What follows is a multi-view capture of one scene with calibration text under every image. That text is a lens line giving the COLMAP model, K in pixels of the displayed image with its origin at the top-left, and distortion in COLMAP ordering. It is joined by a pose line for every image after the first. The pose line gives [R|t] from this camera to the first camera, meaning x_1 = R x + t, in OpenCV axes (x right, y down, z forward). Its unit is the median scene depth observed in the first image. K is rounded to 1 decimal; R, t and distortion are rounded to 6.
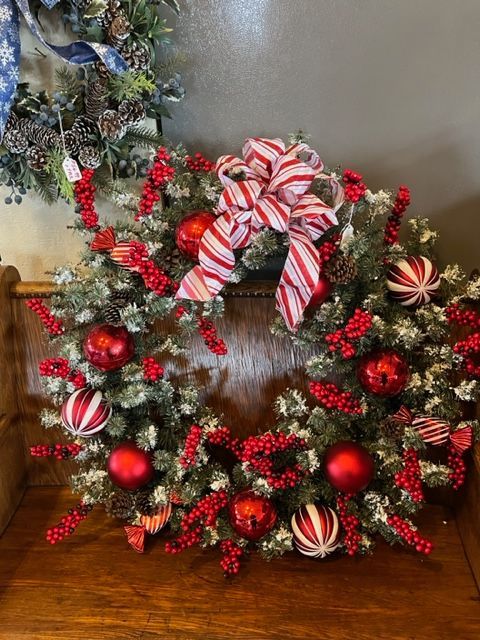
lens RADIAL K [[502.0, 0, 240.0], [0, 502.0, 320.0], [0, 0, 1]] dist [0.107691, -0.147092]
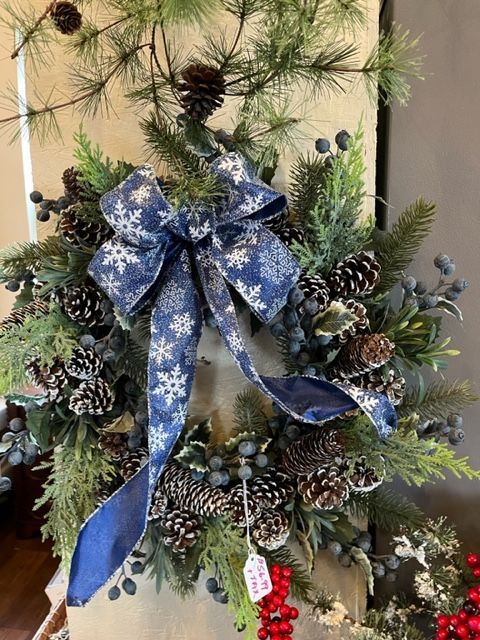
lens RADIAL K [[502.0, 0, 240.0], [0, 502.0, 320.0], [0, 0, 1]] dist [0.107691, -0.147092]
pose [[0.999715, 0.019102, -0.014296, -0.344986], [-0.022811, 0.940897, -0.337923, -0.366269], [0.006996, 0.338153, 0.941065, 0.401888]]
